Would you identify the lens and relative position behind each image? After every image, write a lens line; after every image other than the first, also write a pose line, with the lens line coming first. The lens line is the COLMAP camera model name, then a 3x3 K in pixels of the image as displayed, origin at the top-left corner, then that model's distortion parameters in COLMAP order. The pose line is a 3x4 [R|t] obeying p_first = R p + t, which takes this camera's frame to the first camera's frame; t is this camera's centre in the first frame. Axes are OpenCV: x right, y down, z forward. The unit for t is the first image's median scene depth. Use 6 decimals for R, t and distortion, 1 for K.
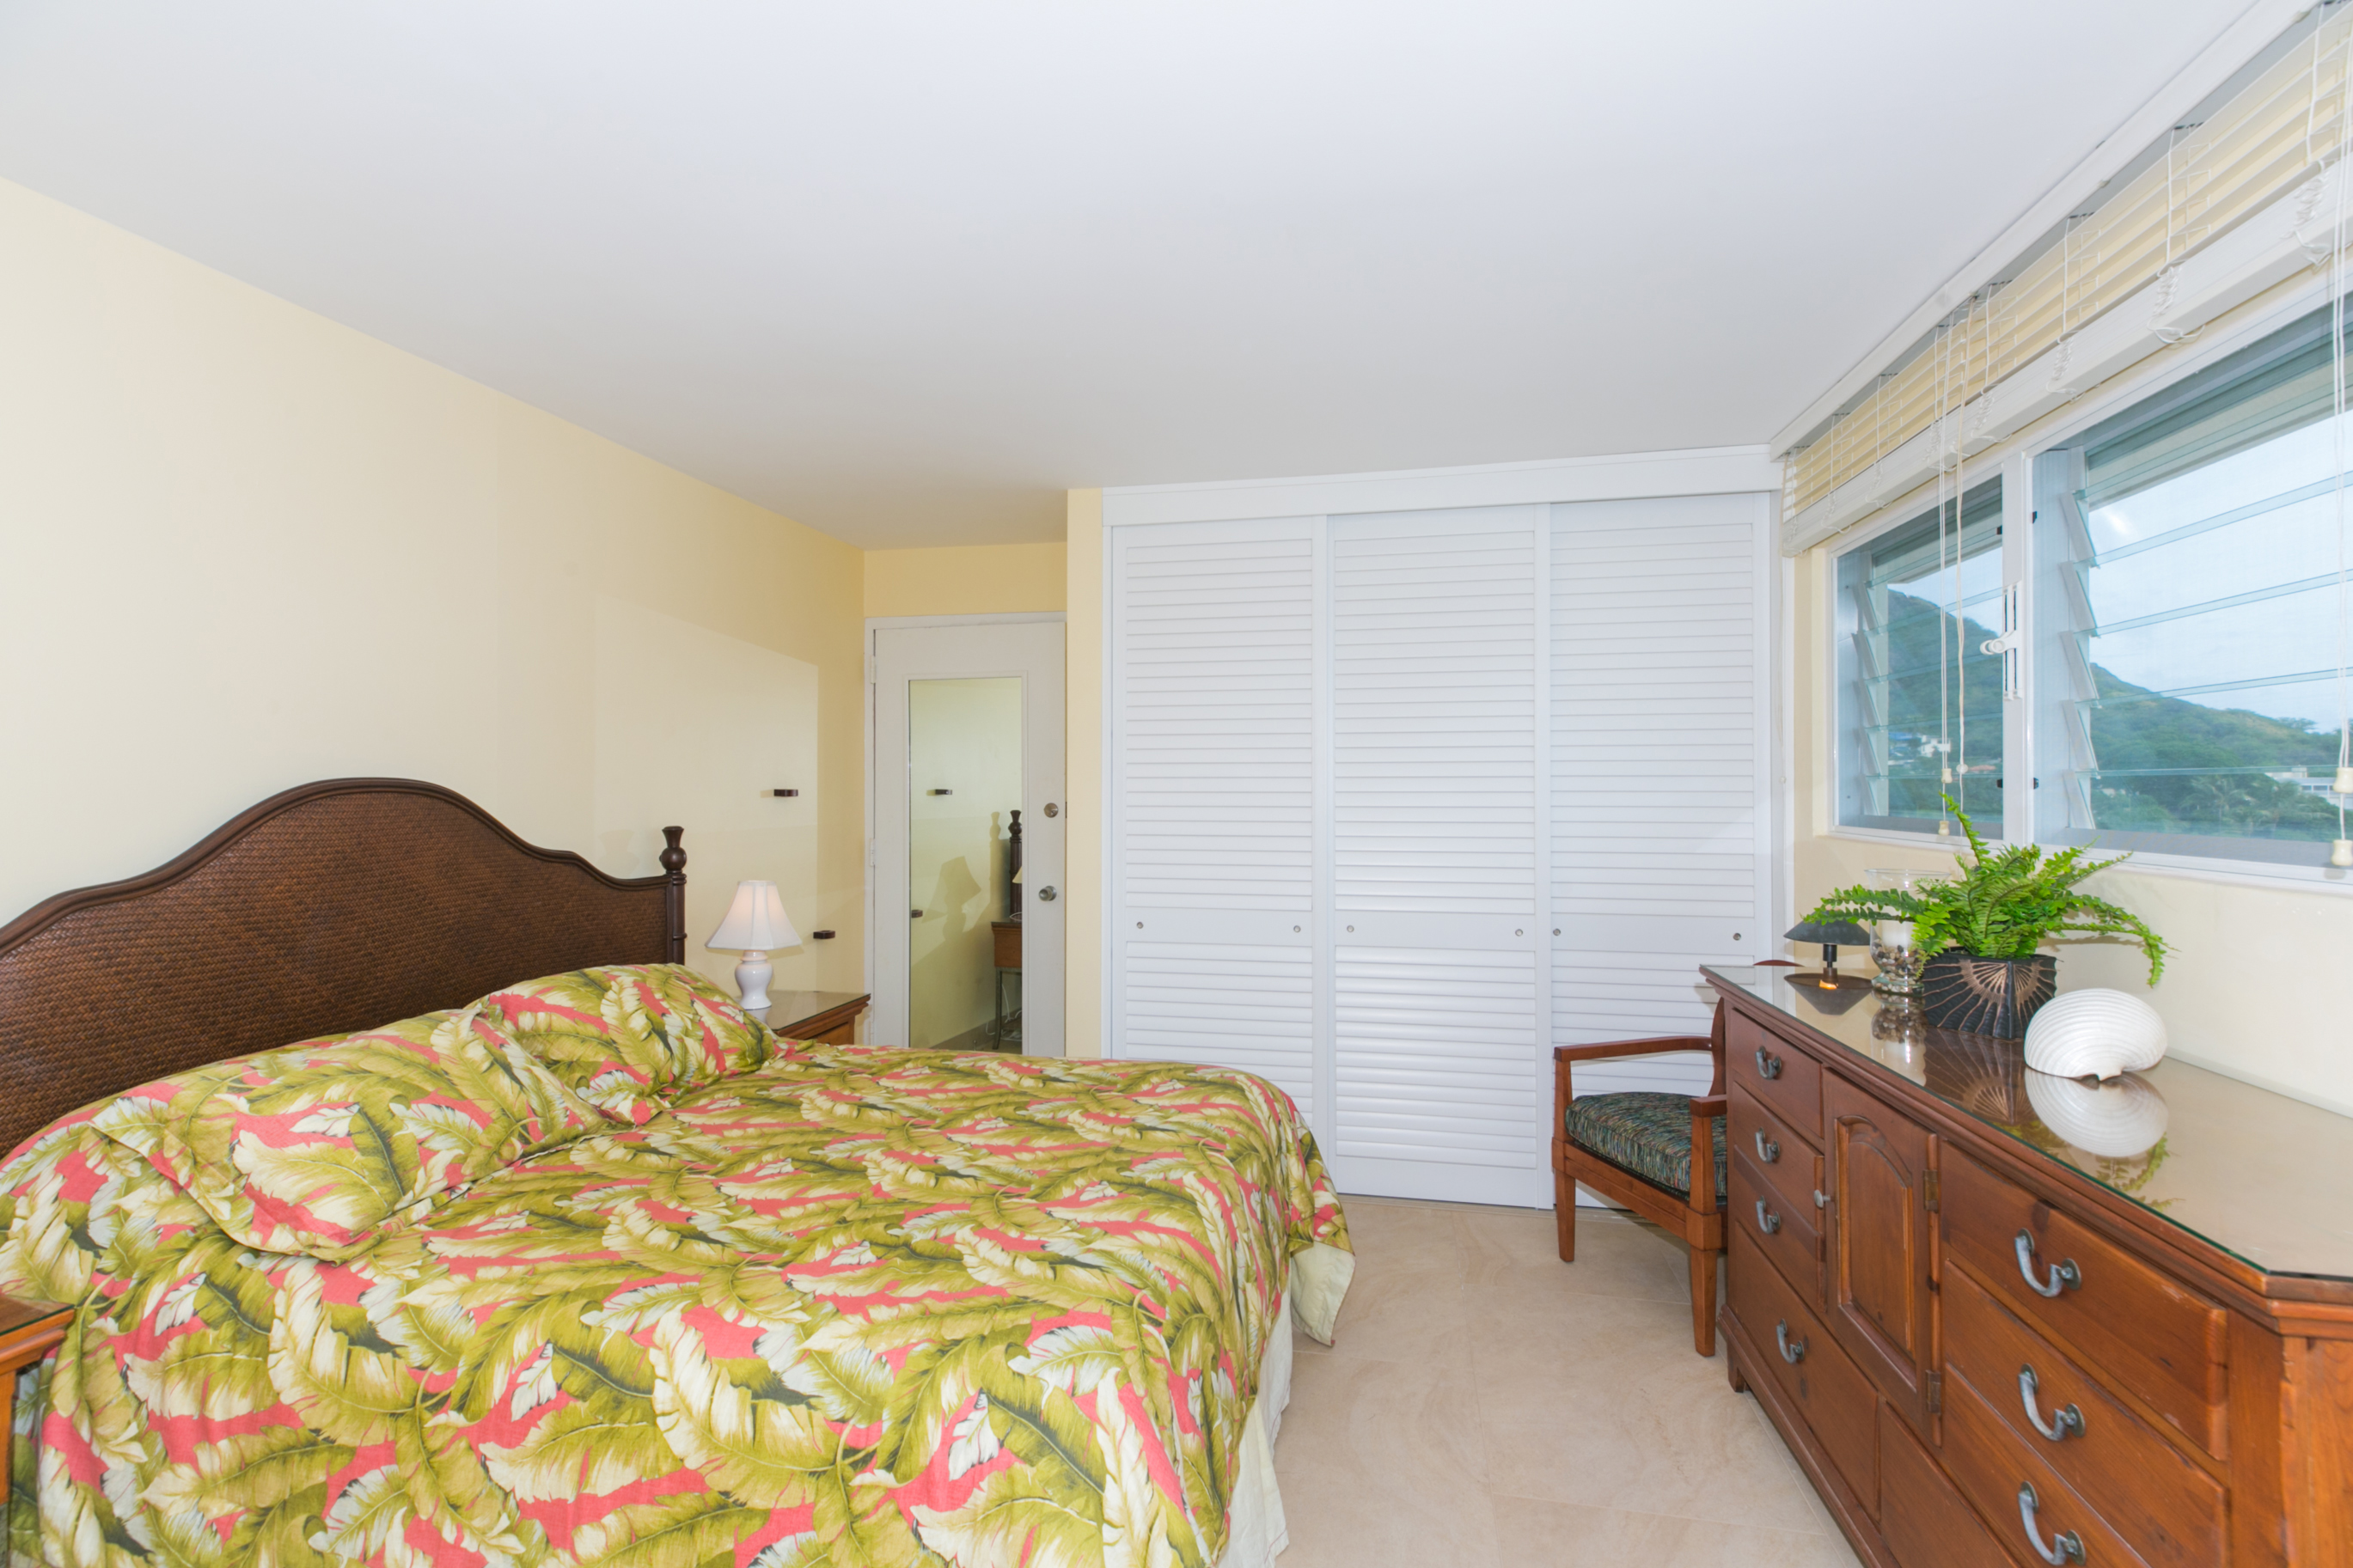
lens RADIAL K [[1059.0, 0, 1180.5], [0, 1059.0, 775.7], [0, 0, 1]] dist [0.014809, -0.009192]
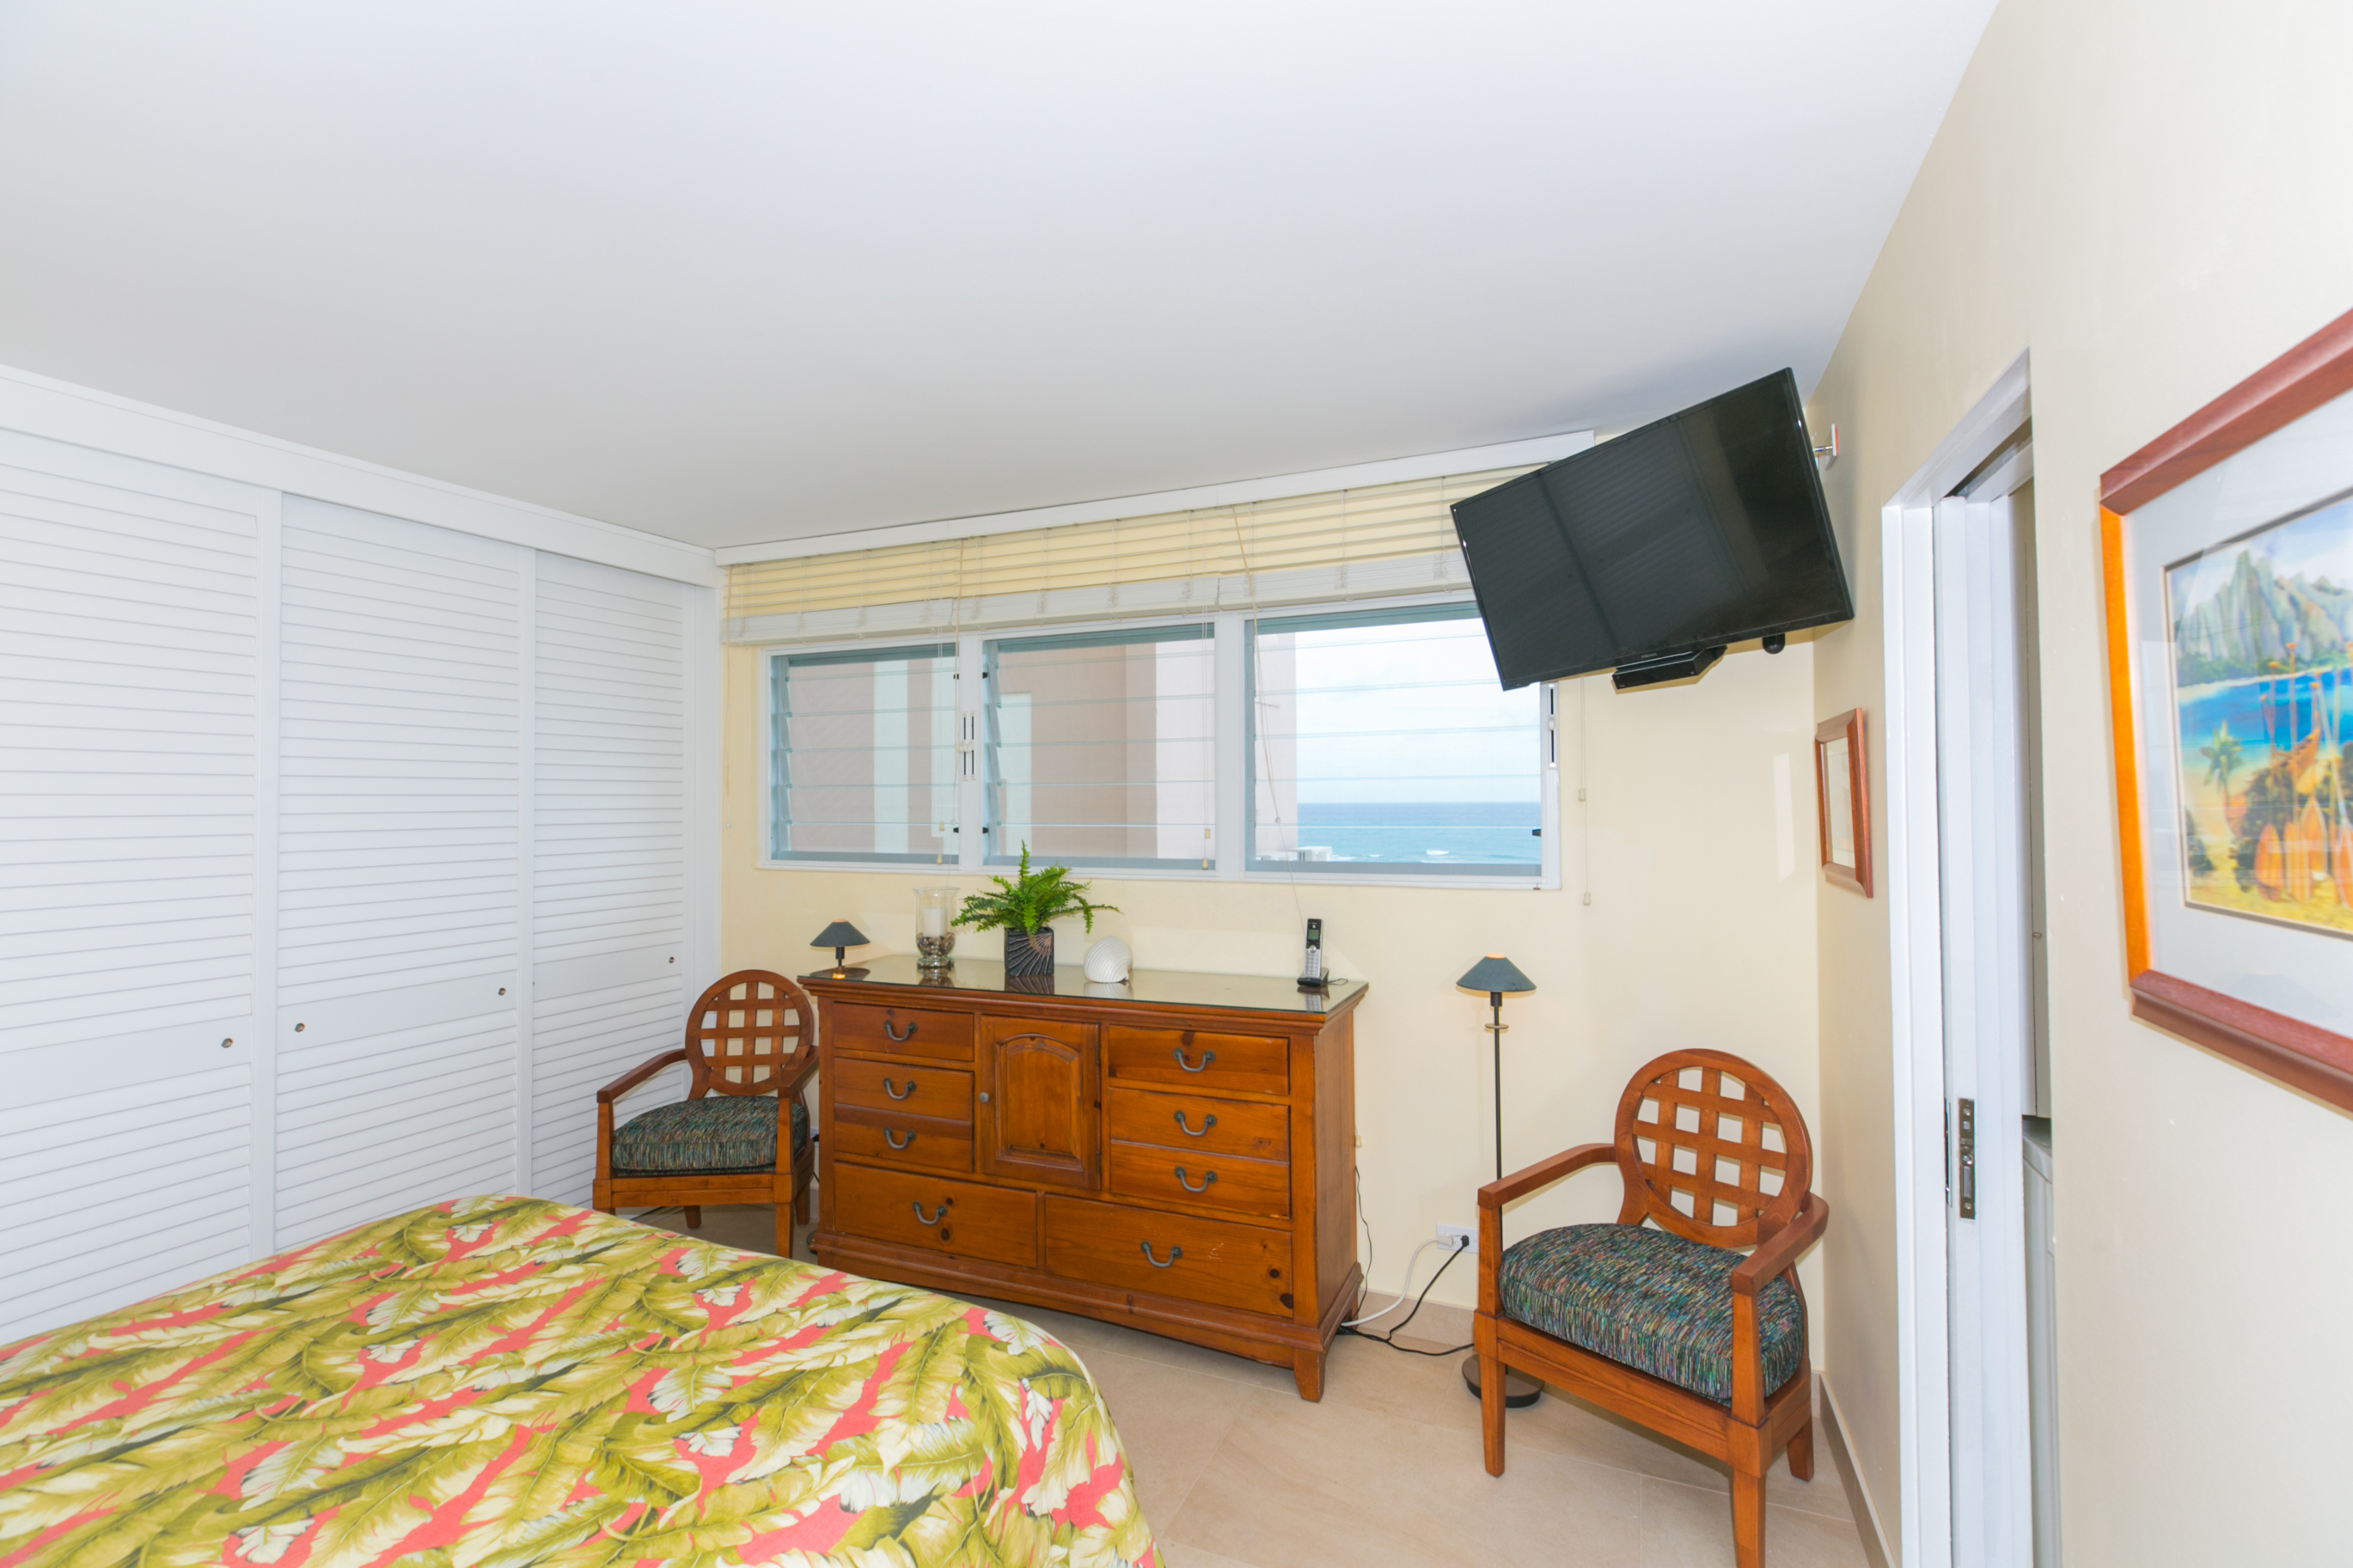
lens RADIAL K [[1059.0, 0, 1180.5], [0, 1059.0, 775.7], [0, 0, 1]] dist [0.014809, -0.009192]
pose [[0.201148, 0.020675, 0.979343, -0.802592], [-0.007144, 0.999782, -0.019639, -0.049661], [-0.979535, -0.003046, 0.201251, 0.346573]]
